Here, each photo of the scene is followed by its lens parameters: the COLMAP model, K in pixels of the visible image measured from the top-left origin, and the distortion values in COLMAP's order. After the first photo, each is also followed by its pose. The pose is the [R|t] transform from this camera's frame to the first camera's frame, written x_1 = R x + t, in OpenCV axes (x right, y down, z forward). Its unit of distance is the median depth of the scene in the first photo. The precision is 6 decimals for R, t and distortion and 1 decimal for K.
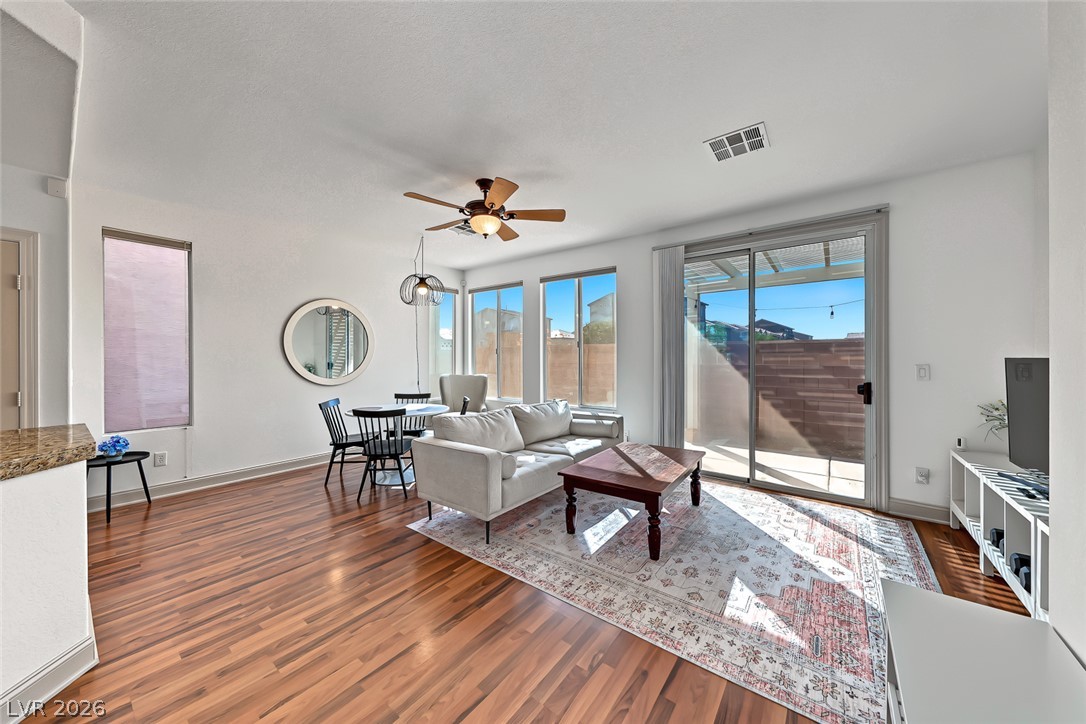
lens RADIAL K [[378.1, 0, 544.9], [0, 378.1, 357.4], [0, 0, 1]] dist [0.000712, -0.000759]
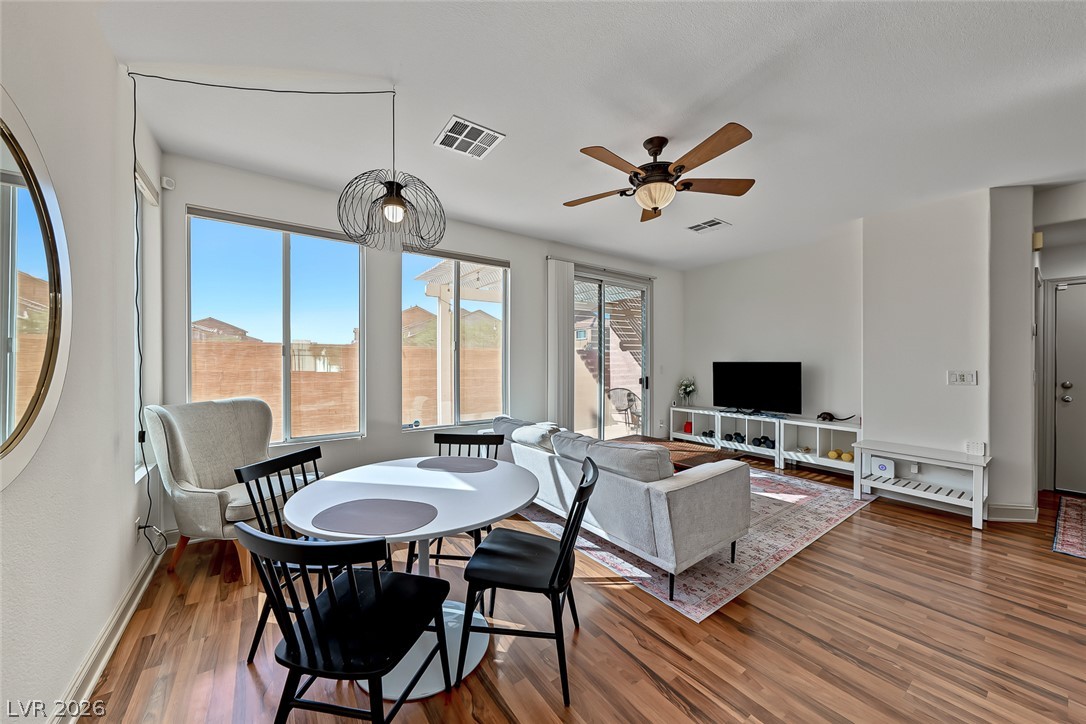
lens RADIAL K [[378.1, 0, 542.4], [0, 378.1, 362.3], [0, 0, 1]] dist [0.000712, -0.000759]
pose [[0.289769, -0.001923, 0.957095, -1.058637], [0.000499, 0.999998, 0.001858, -0.000292], [-0.957097, -0.000060, 0.289769, 1.065416]]
